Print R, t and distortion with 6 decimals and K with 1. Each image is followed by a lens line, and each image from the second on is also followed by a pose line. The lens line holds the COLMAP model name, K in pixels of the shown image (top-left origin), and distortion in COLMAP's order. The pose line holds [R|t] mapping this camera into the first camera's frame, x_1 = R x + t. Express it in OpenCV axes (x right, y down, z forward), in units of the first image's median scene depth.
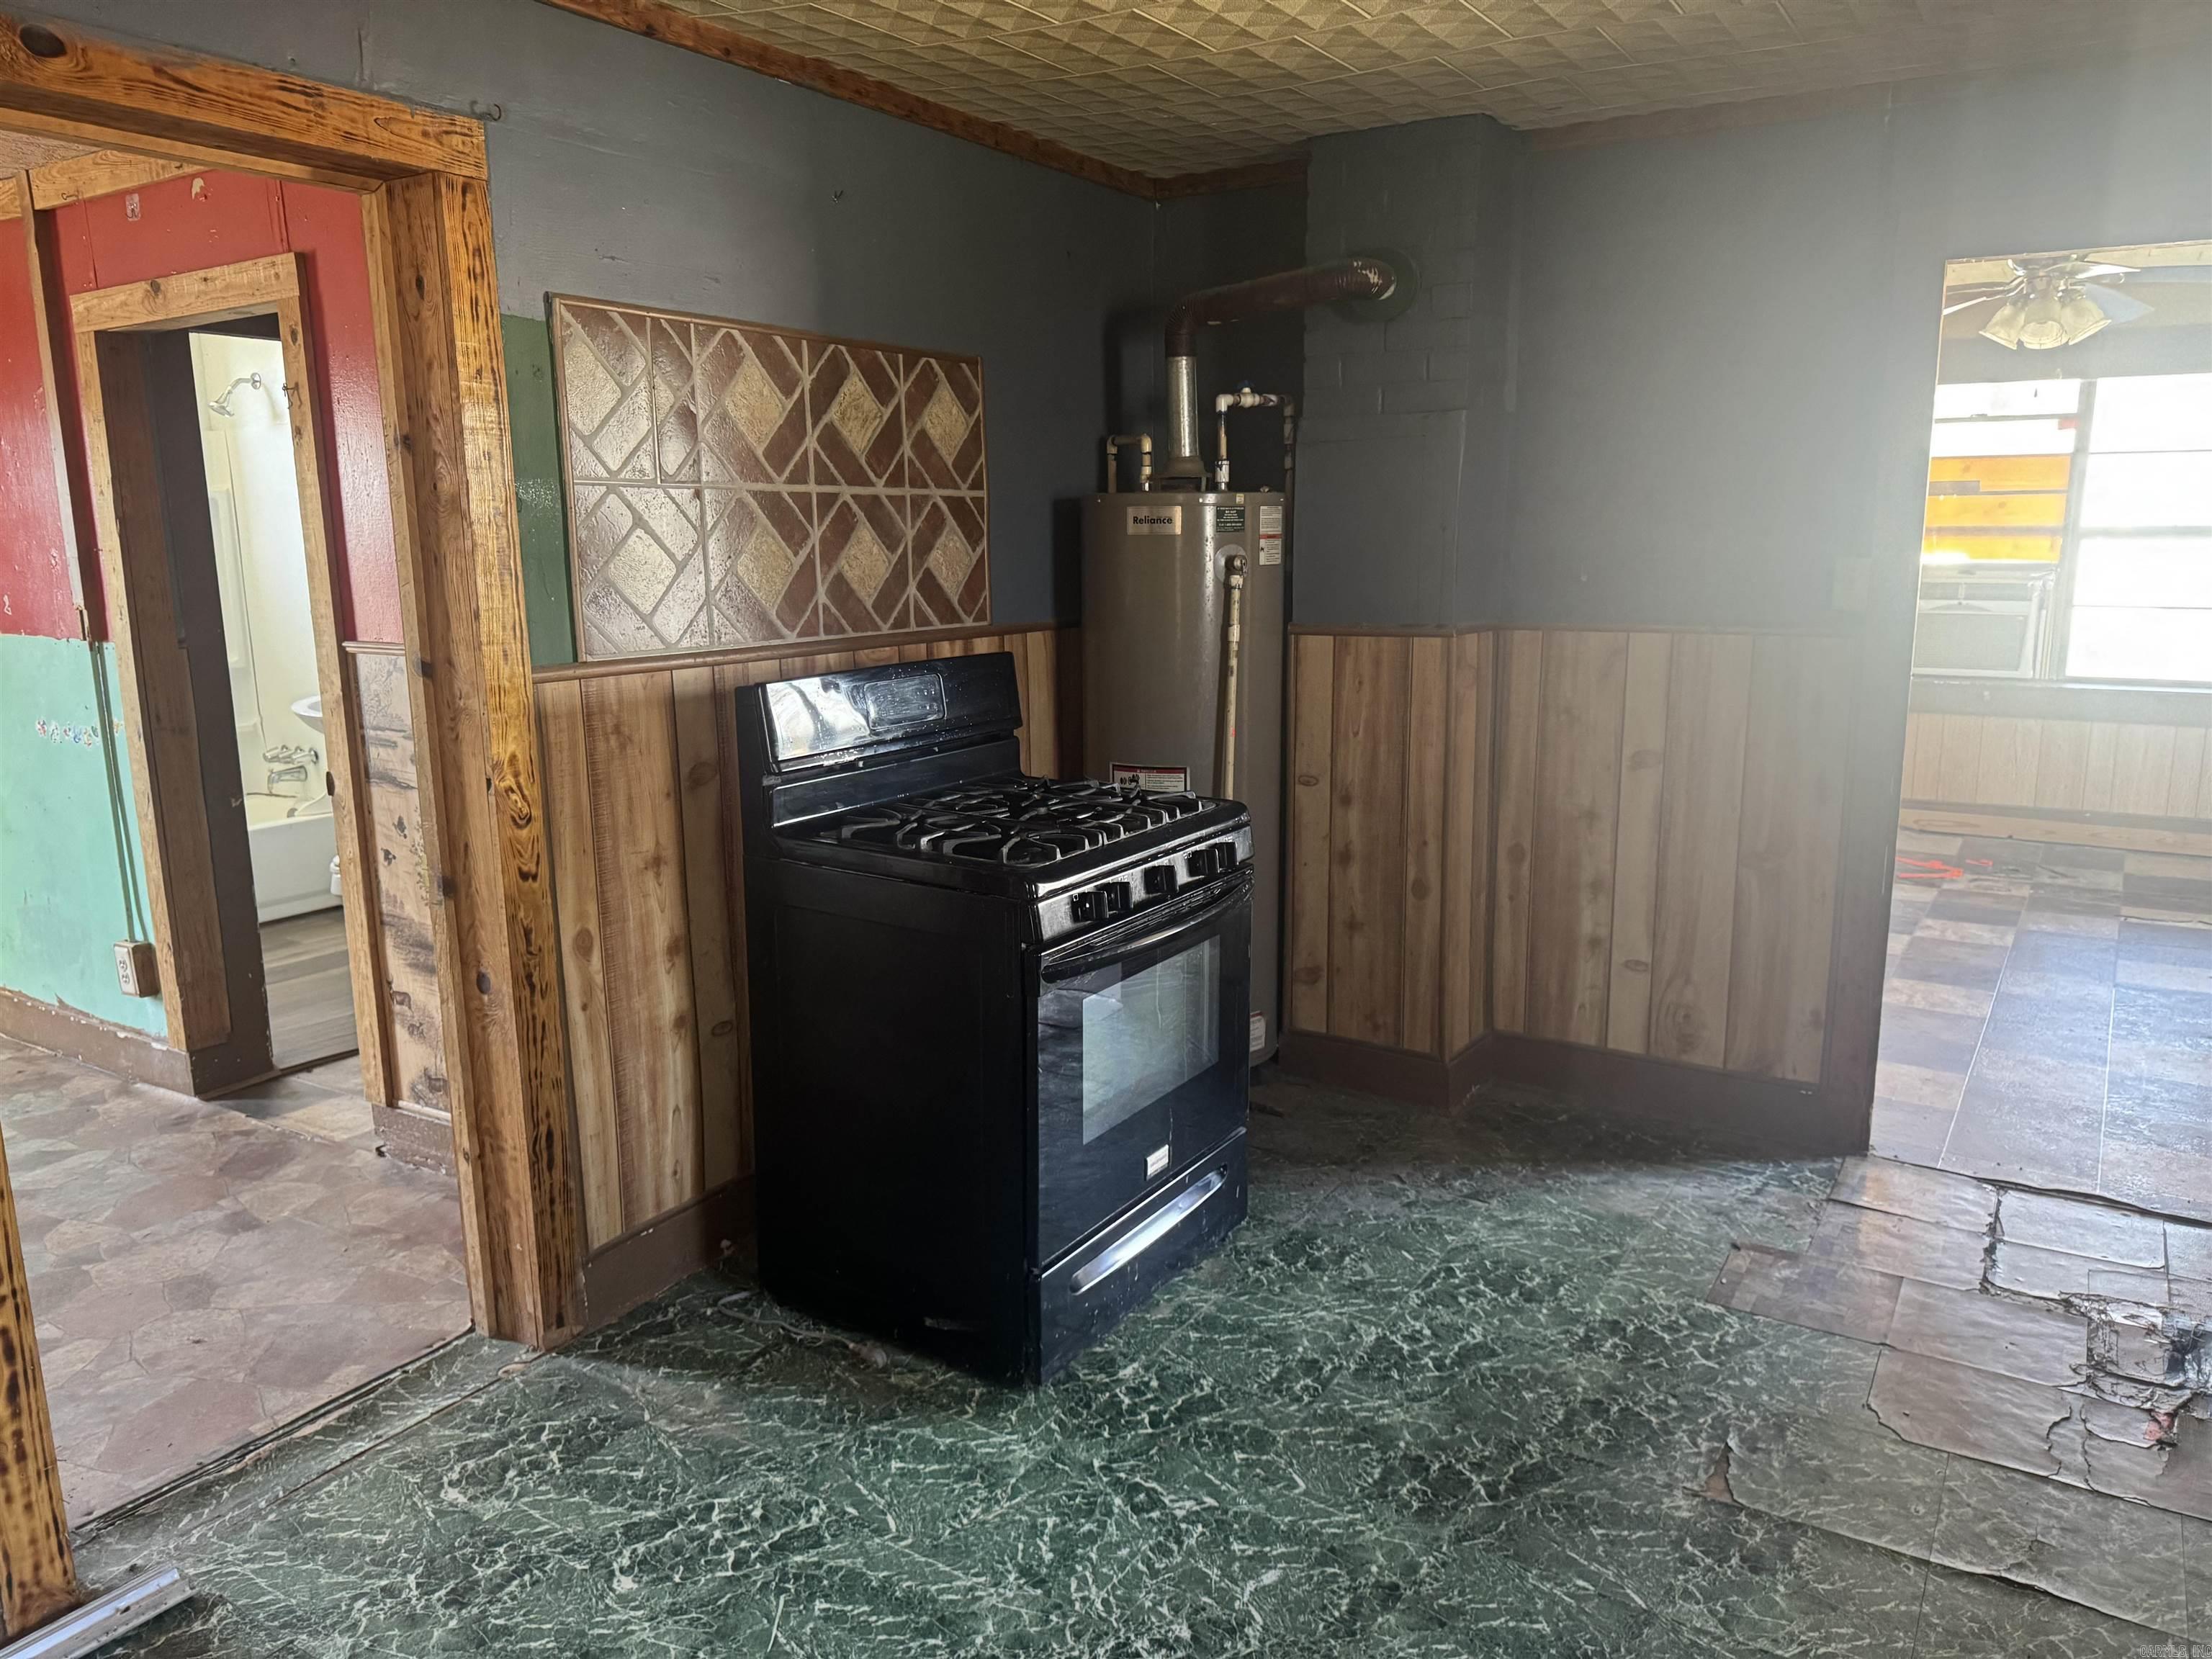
lens RADIAL K [[1576.3, 0, 1106.0], [0, 1576.3, 829.5], [0, 0, 1]] dist [0.029168, -0.040897]
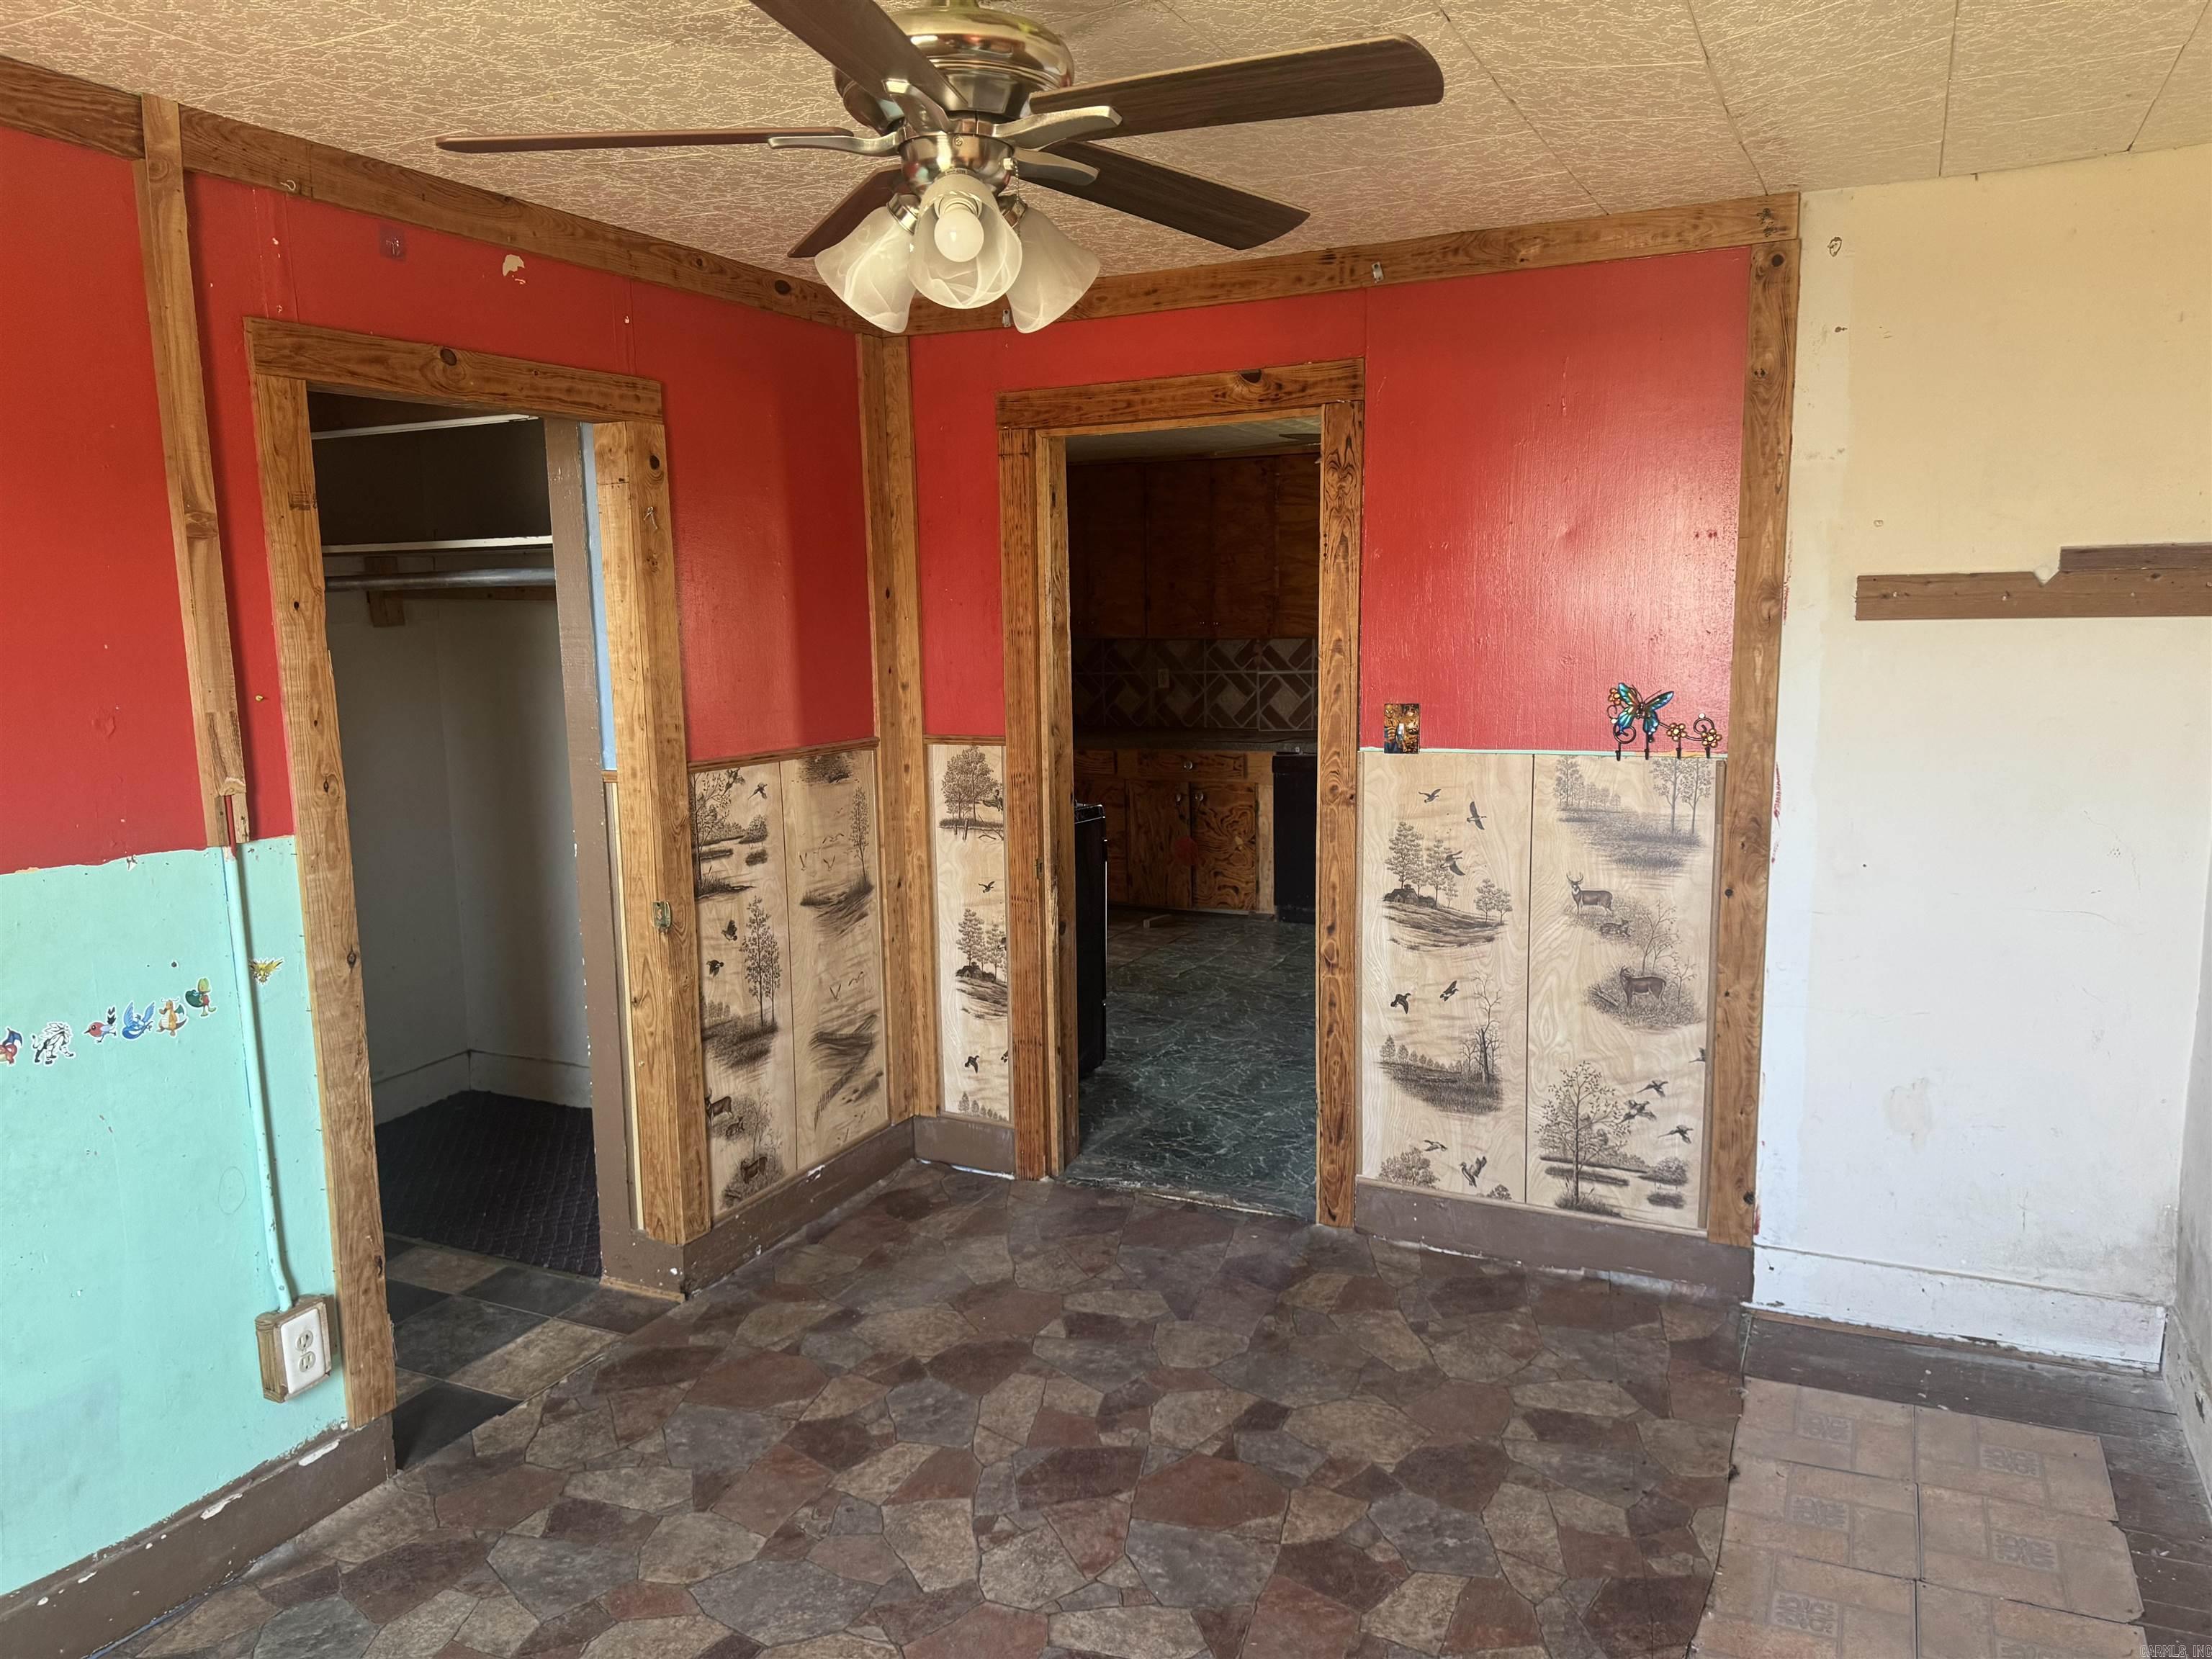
lens RADIAL K [[1576.3, 0, 1106.0], [0, 1576.3, 829.5], [0, 0, 1]] dist [0.029168, -0.040897]
pose [[-0.116494, -0.115891, 0.986407, -1.535714], [0.207350, 0.968446, 0.138268, -0.164122], [-0.971306, 0.220639, -0.088788, 0.851177]]
